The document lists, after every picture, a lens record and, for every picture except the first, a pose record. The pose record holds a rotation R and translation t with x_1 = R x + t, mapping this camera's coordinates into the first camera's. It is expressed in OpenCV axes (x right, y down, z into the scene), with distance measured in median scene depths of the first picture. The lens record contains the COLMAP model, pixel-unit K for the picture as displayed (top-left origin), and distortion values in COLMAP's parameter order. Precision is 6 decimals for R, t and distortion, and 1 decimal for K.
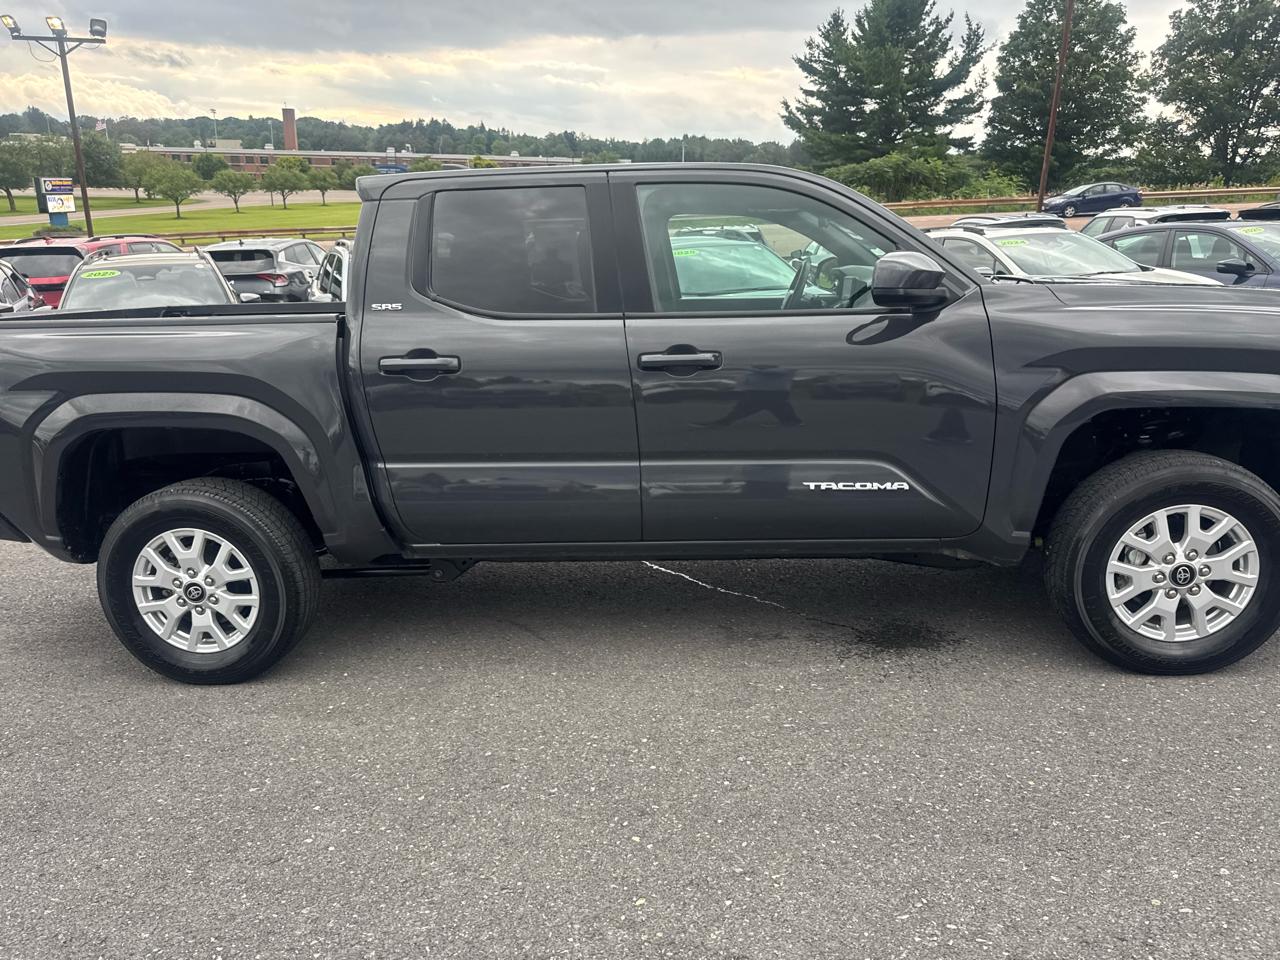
lens RADIAL K [[913.3, 0, 645.1], [0, 913.3, 482.5], [0, 0, 1]] dist [0.018957, -0.023131]
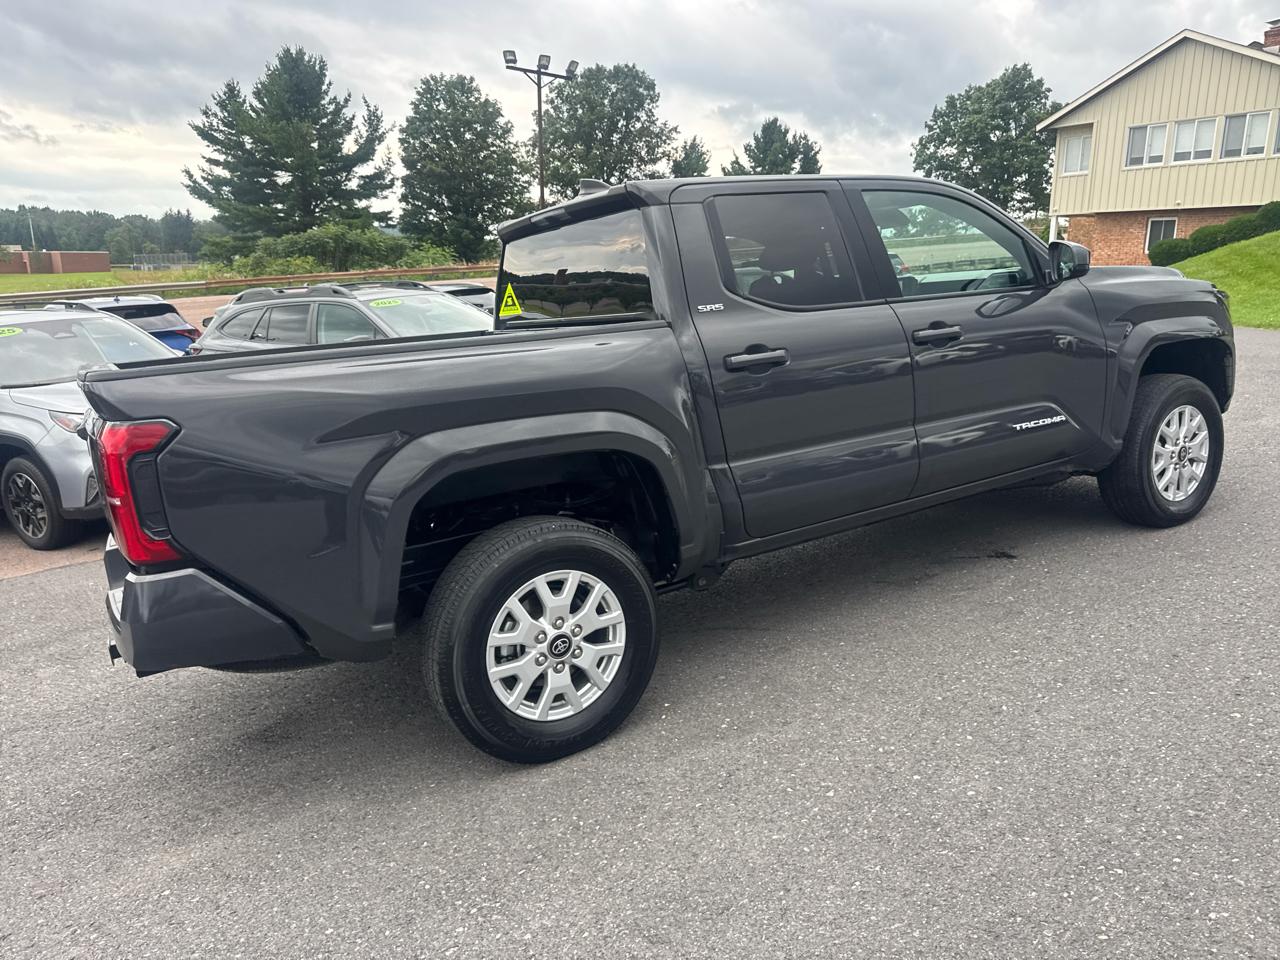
lens RADIAL K [[913.3, 0, 644.1], [0, 913.3, 484.6], [0, 0, 1]] dist [0.018957, -0.023131]
pose [[0.804667, -0.153948, 0.573421, -0.058073], [0.196174, 0.980495, -0.012049, -0.000275], [-0.560381, 0.122186, 0.819173, 0.015803]]
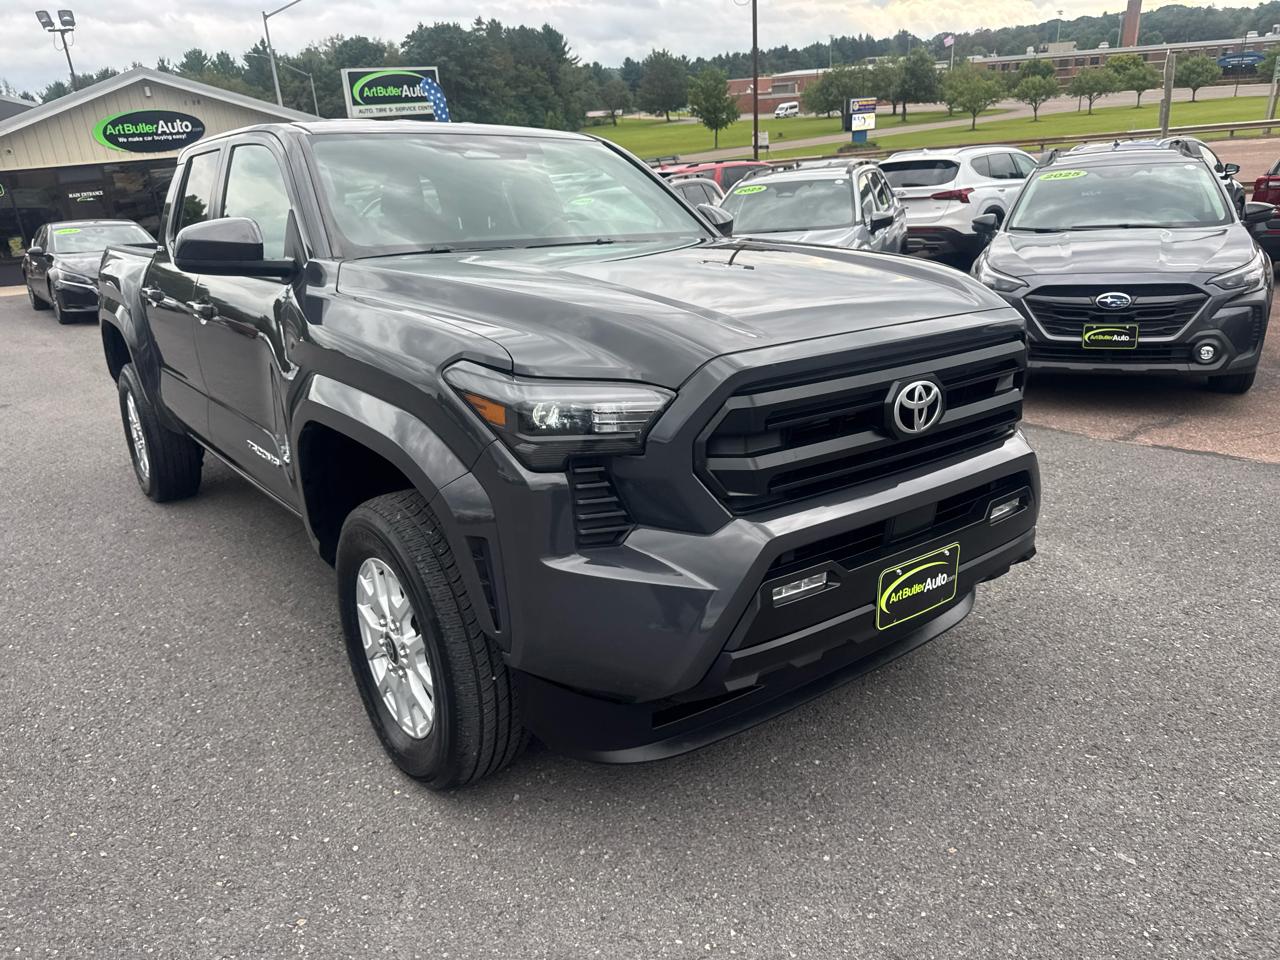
lens RADIAL K [[913.3, 0, 641.2], [0, 913.3, 479.7], [0, 0, 1]] dist [0.018957, -0.023131]
pose [[0.669866, 0.227436, -0.706791, 0.073830], [-0.163599, 0.973746, 0.158286, -0.011678], [0.724234, 0.009600, 0.689487, 0.036476]]
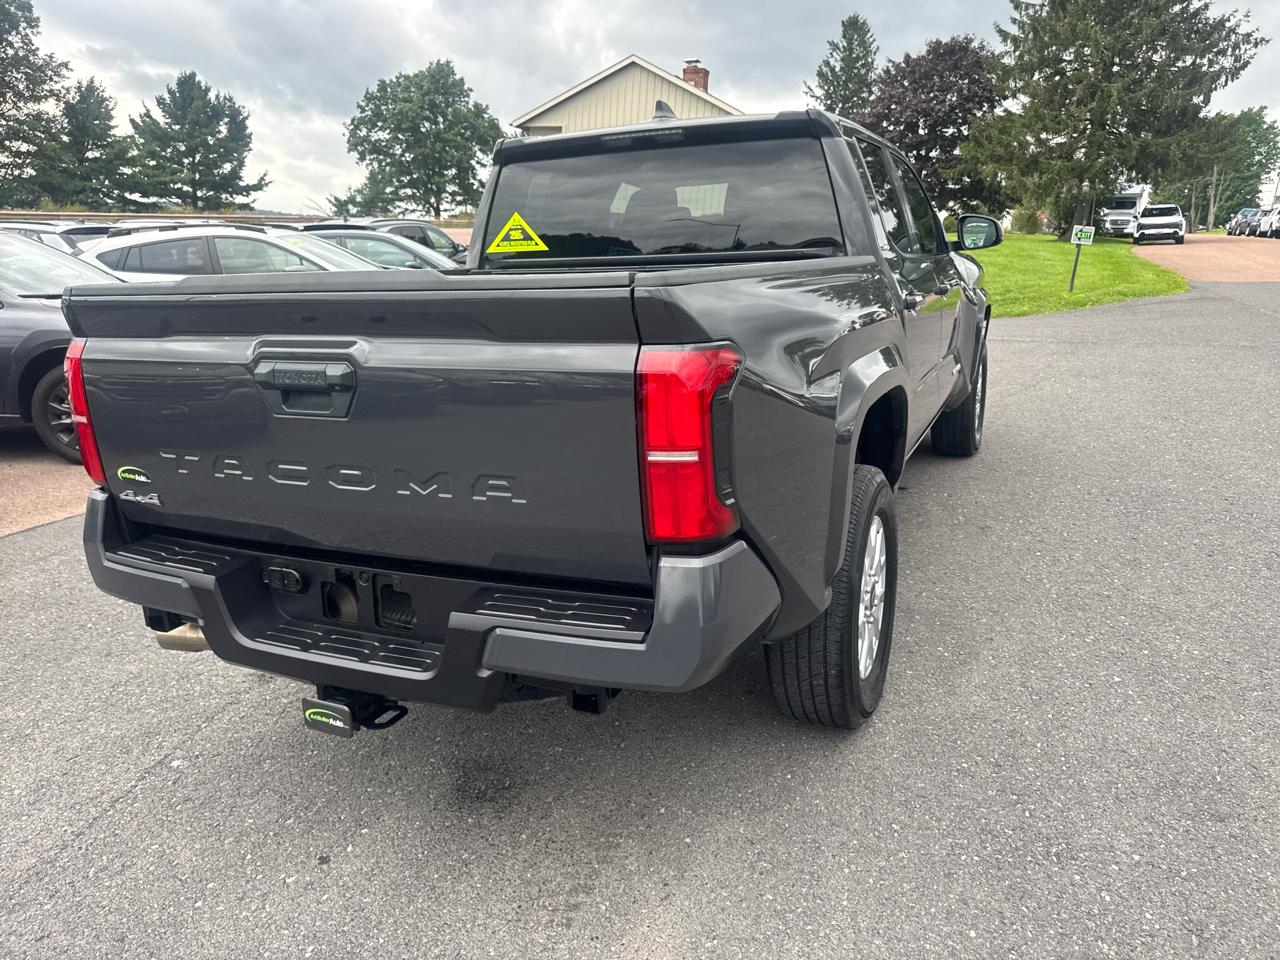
lens RADIAL K [[913.3, 0, 652.2], [0, 913.3, 487.5], [0, 0, 1]] dist [0.018957, -0.023131]
pose [[0.317060, -0.217300, 0.923176, -0.083838], [0.241929, 0.959726, 0.142814, -0.009239], [-0.917029, 0.178063, 0.356862, 0.058450]]
